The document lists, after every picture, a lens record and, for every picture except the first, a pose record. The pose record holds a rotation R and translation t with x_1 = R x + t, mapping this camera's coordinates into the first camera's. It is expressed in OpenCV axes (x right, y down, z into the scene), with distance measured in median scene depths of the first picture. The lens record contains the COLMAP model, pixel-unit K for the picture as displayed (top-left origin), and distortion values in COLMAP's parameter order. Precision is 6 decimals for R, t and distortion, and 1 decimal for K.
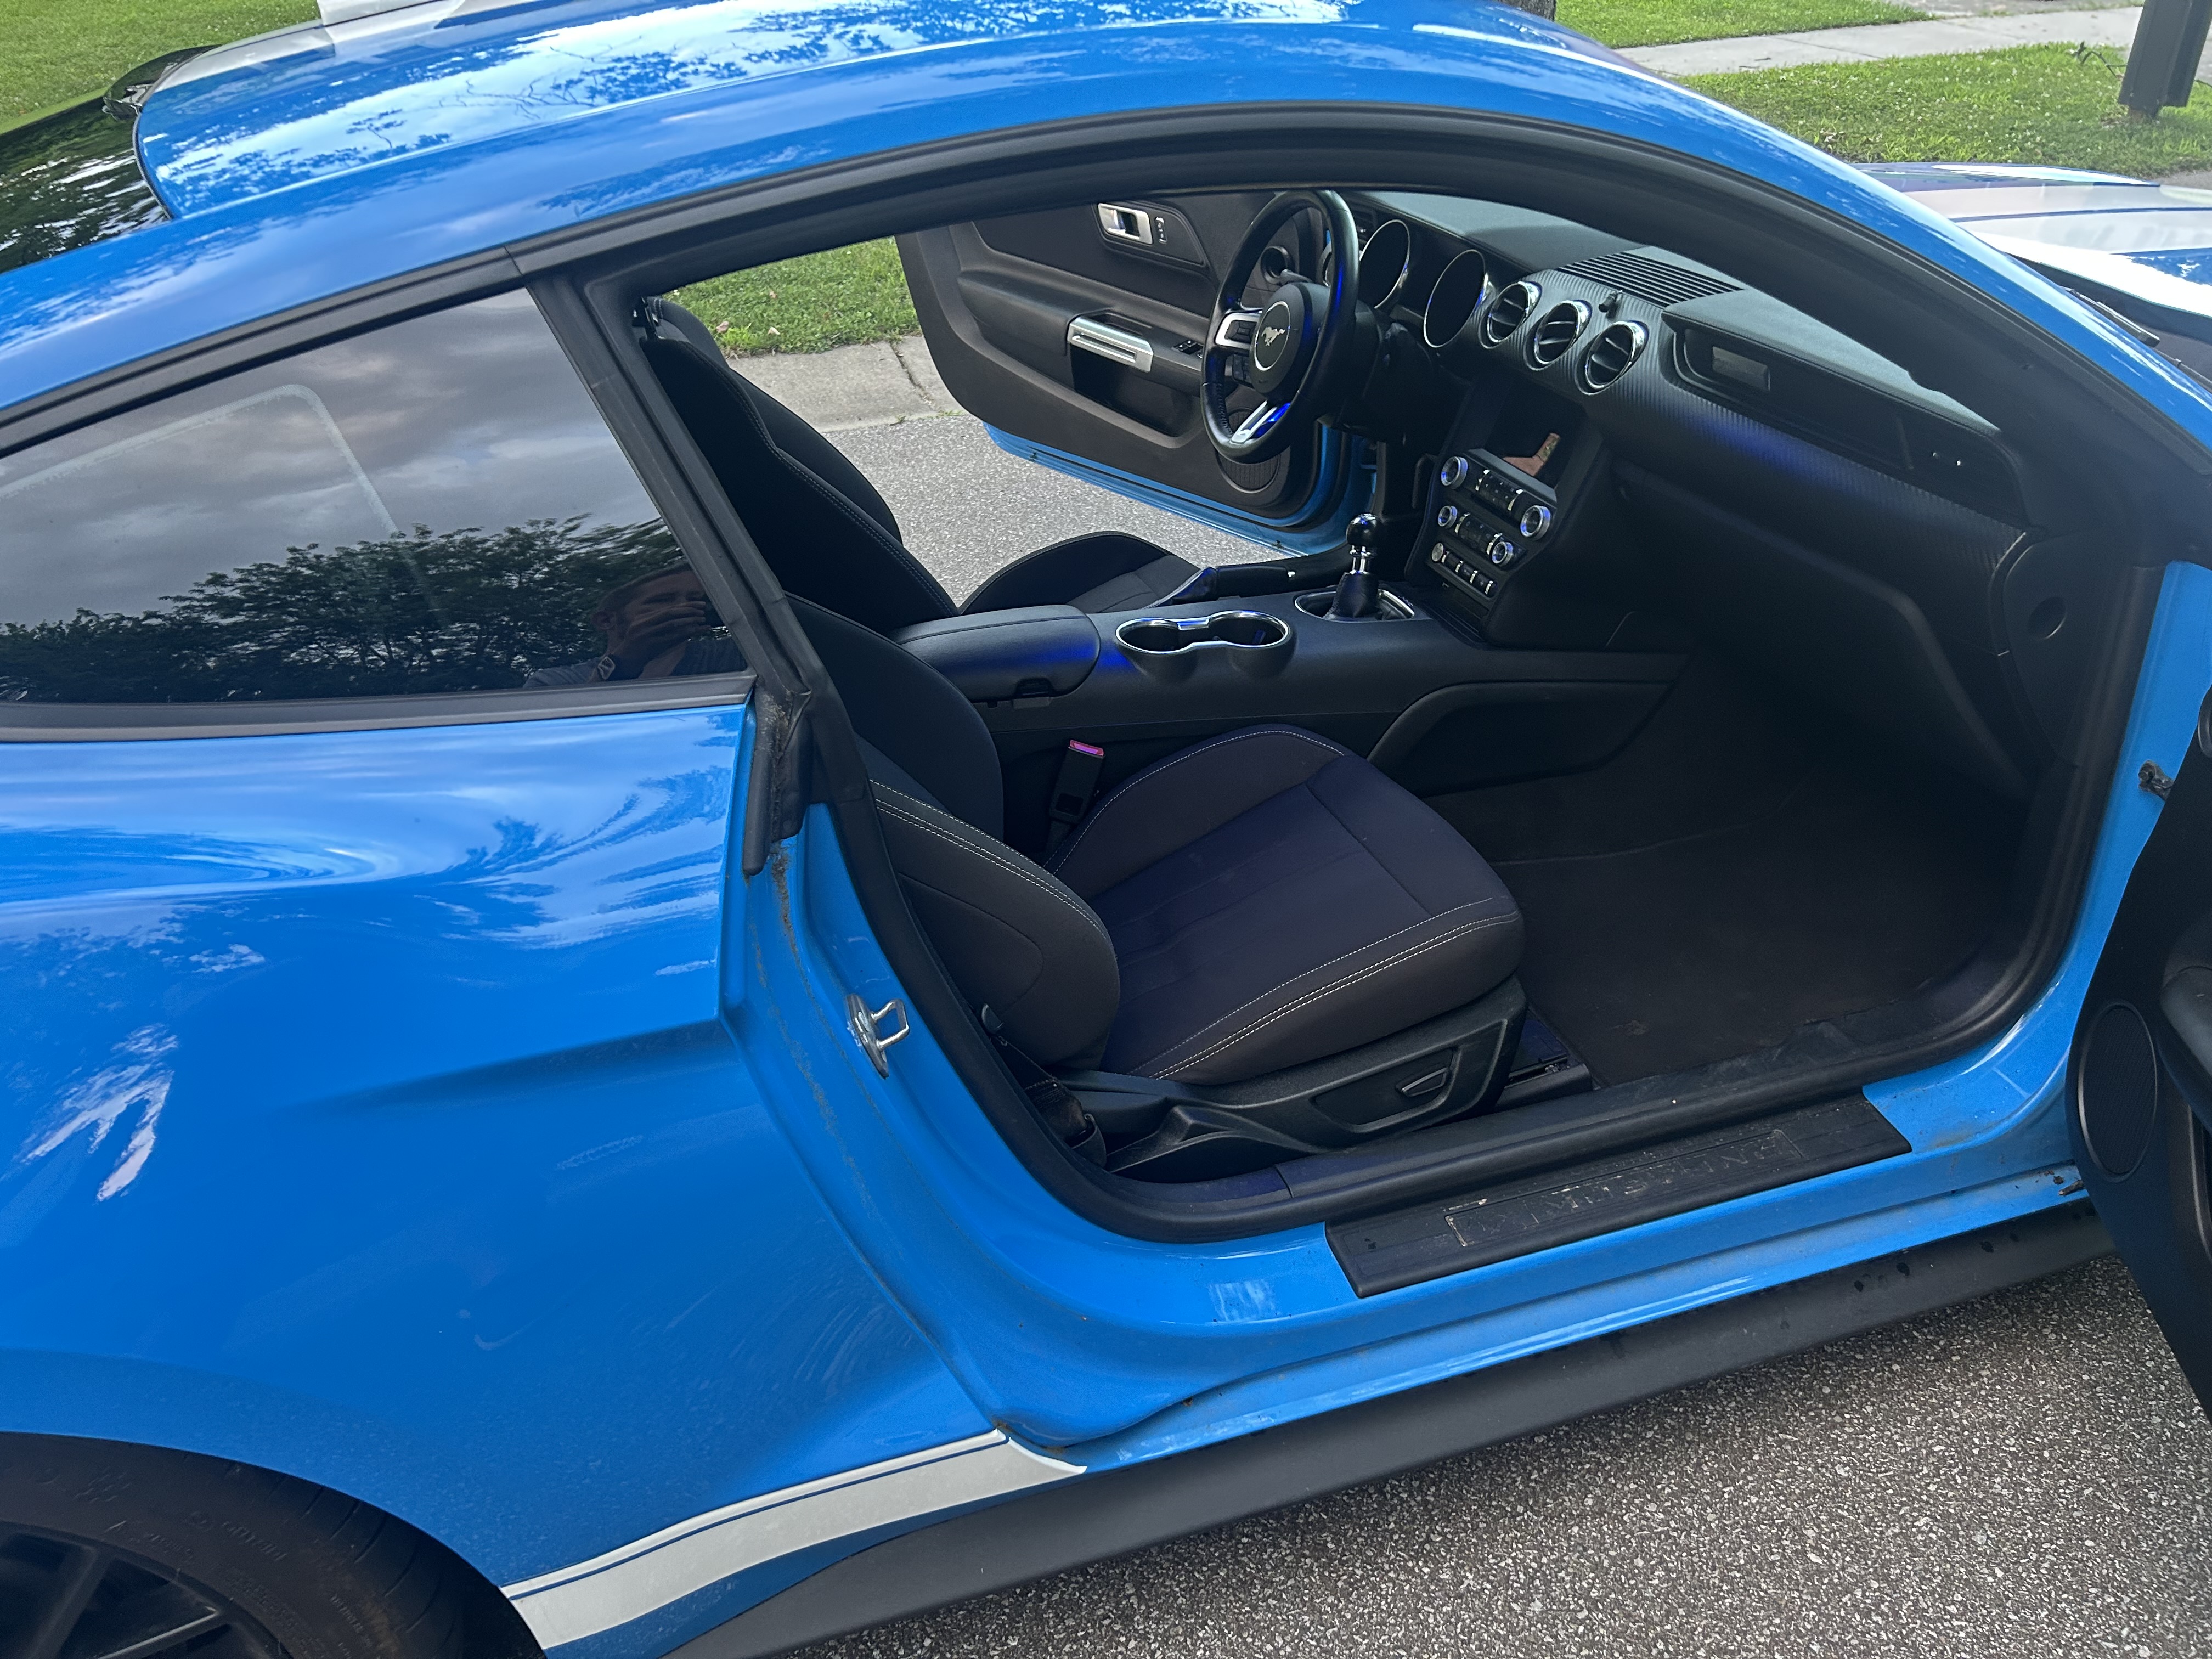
lens RADIAL K [[1683.4, 0, 1096.0], [0, 1683.4, 818.9], [0, 0, 1]] dist [0.023499, -0.015065]
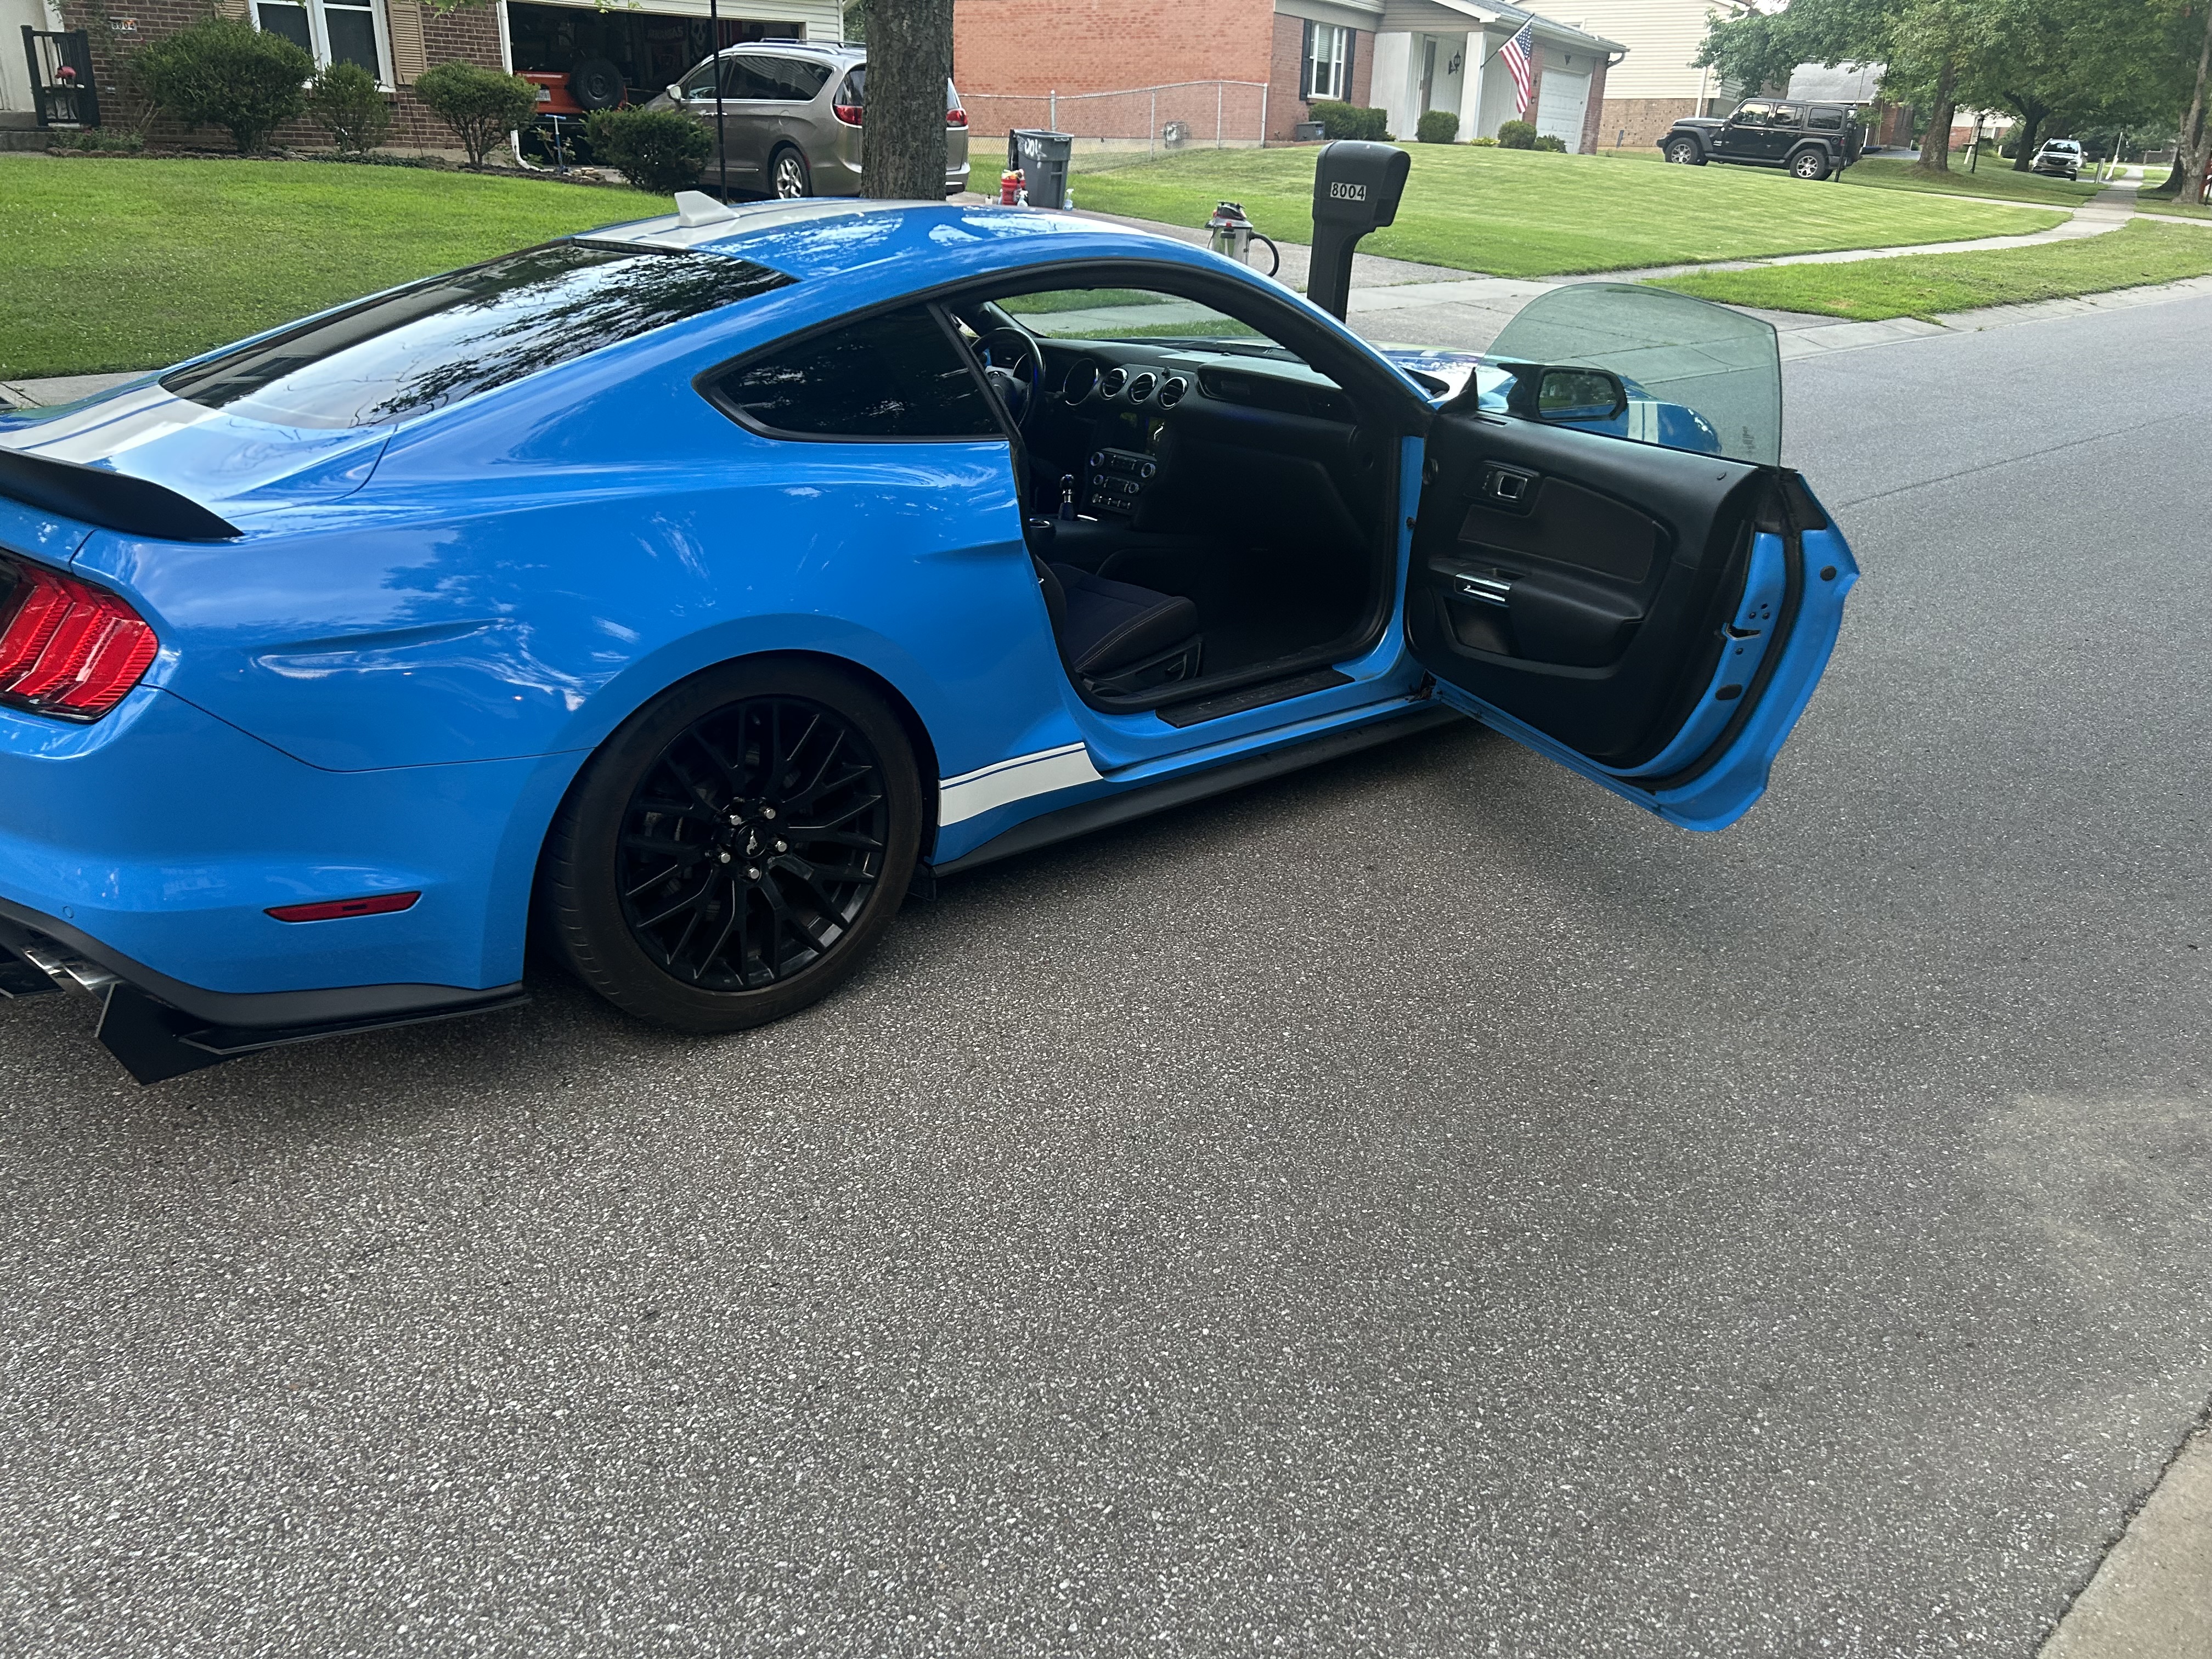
lens RADIAL K [[1683.4, 0, 1091.2], [0, 1683.4, 827.0], [0, 0, 1]] dist [0.023499, -0.015065]
pose [[0.917114, -0.101971, 0.385362, -0.858379], [0.158387, 0.980357, -0.117528, 0.644216], [-0.365809, 0.168823, 0.915250, -1.095173]]
